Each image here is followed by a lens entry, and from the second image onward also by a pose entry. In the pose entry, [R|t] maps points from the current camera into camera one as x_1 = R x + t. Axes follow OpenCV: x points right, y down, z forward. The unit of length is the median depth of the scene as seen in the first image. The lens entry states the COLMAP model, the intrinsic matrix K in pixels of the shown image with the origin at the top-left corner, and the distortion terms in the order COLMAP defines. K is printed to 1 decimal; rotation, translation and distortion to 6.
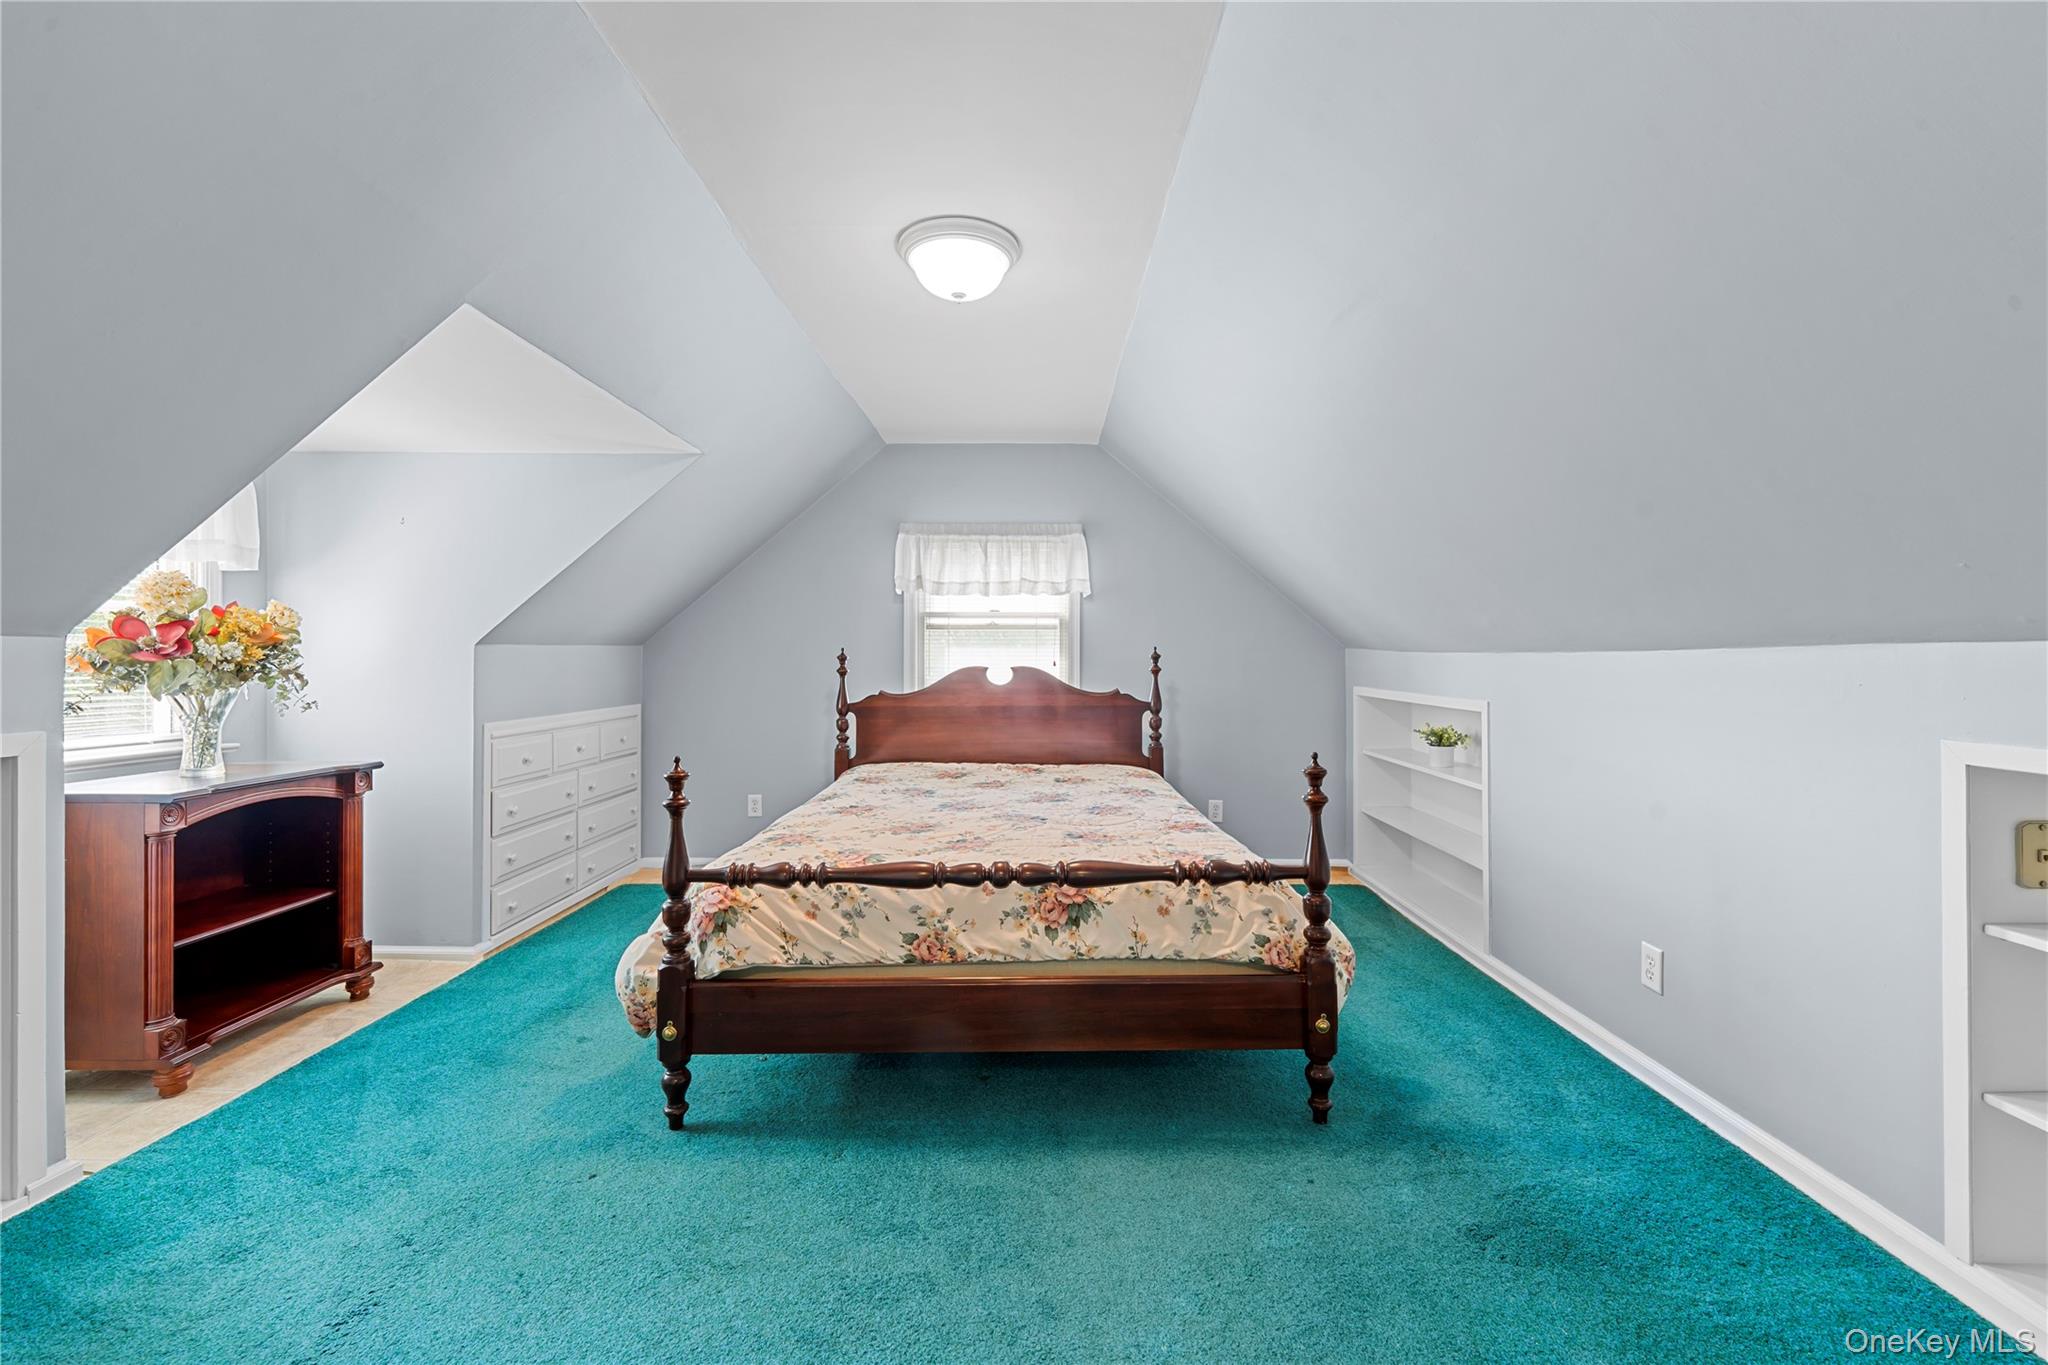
lens RADIAL K [[828.8, 0, 1009.4], [0, 828.8, 657.2], [0, 0, 1]] dist [-0.001073, -0.000076]
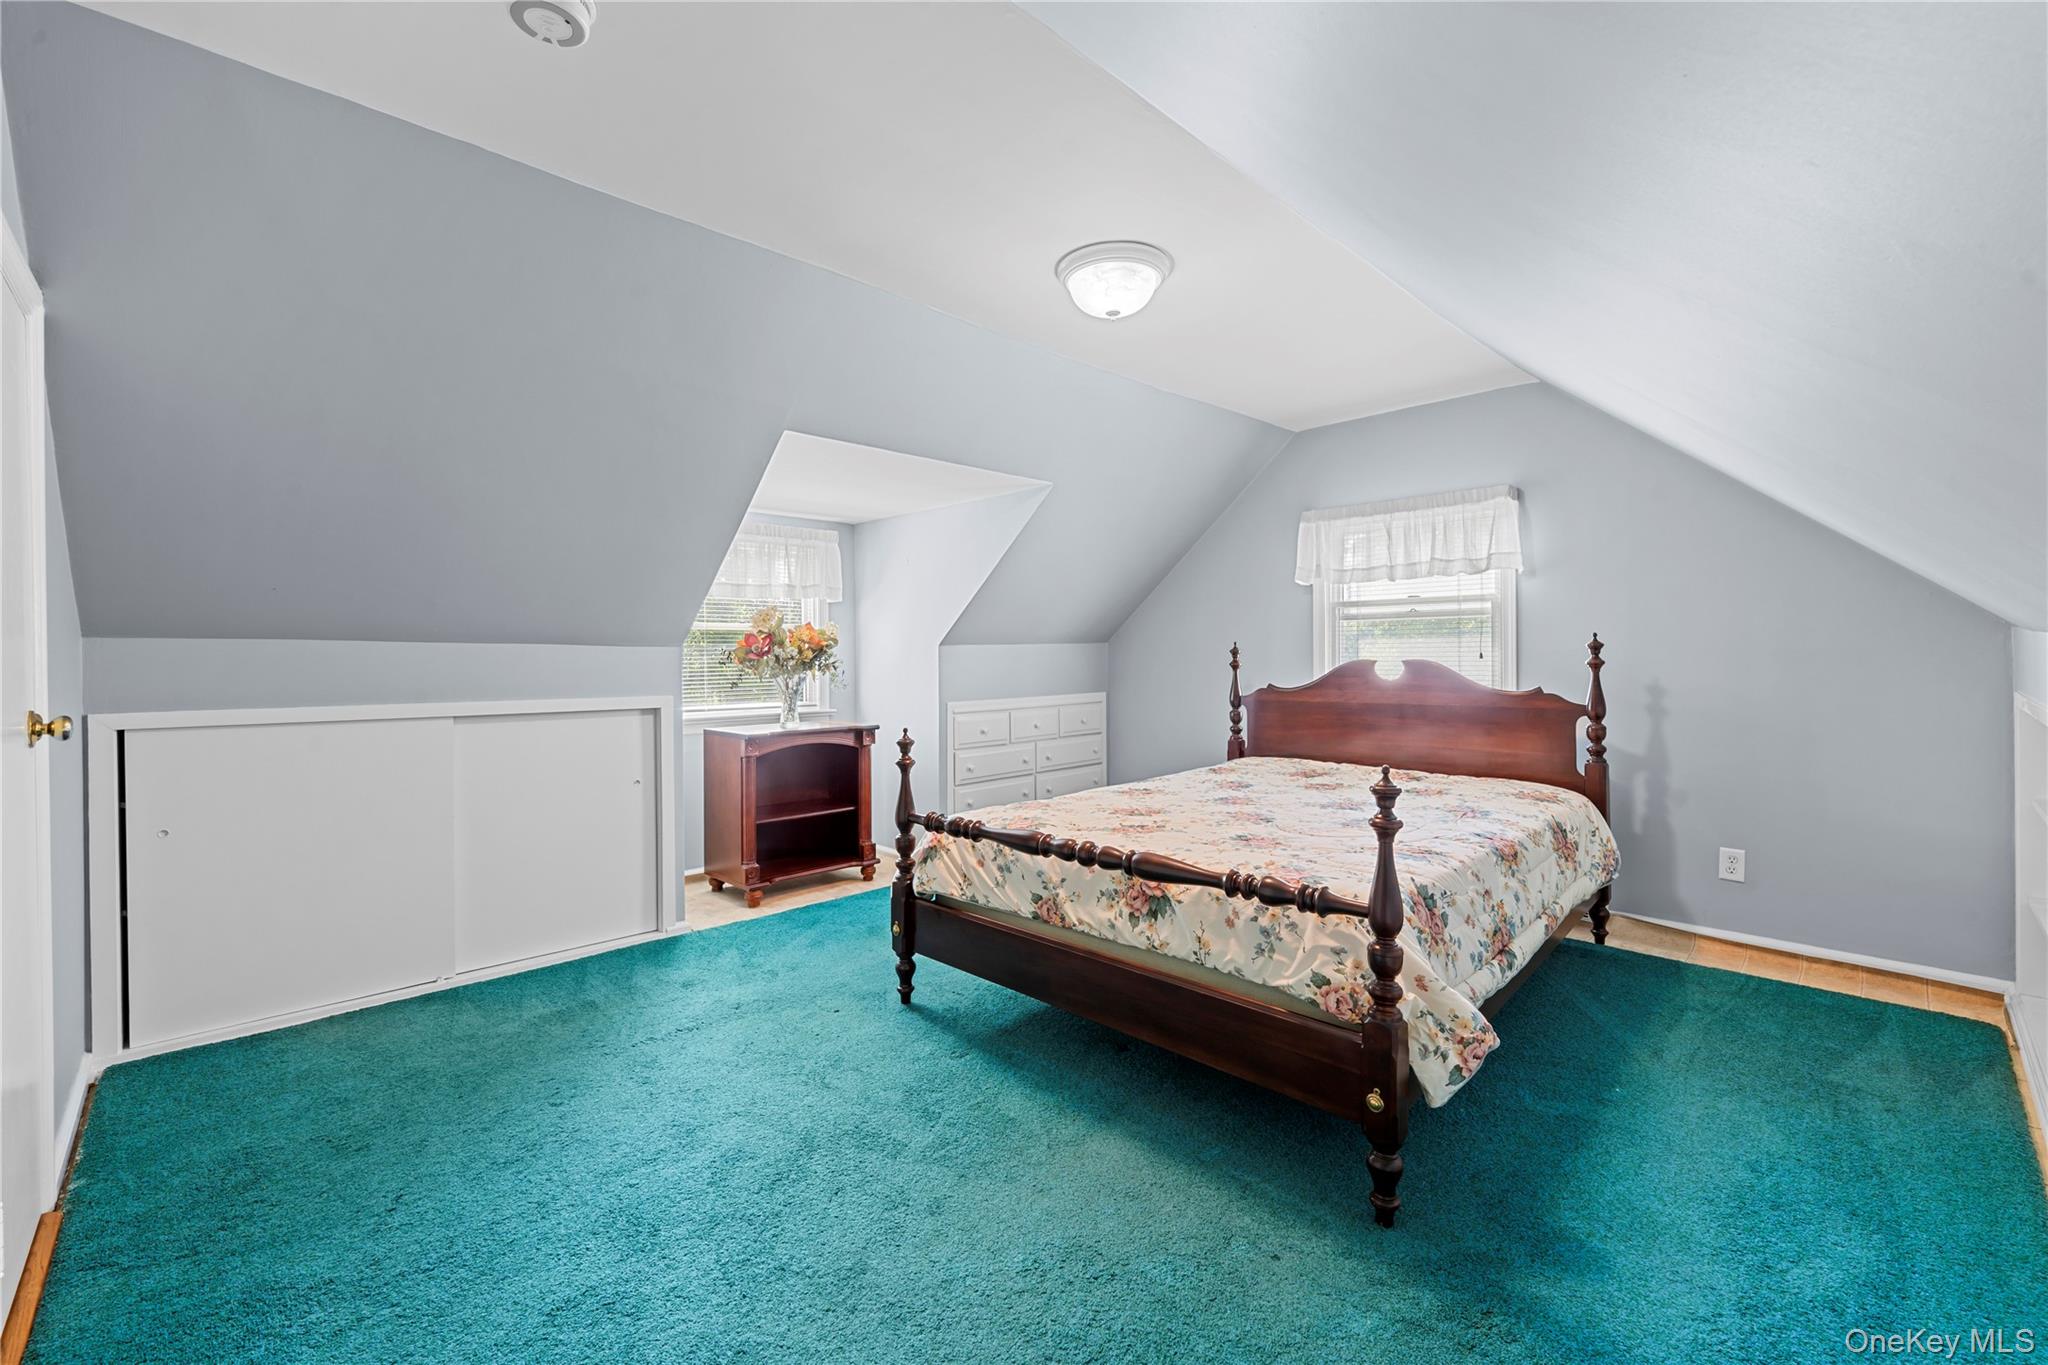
lens RADIAL K [[828.8, 0, 1041.9], [0, 828.8, 655.8], [0, 0, 1]] dist [-0.001073, -0.000076]
pose [[0.714396, -0.007110, -0.699706, 0.650558], [0.011544, 0.999932, 0.001625, 0.002750], [0.699647, -0.009239, 0.714429, 0.180138]]
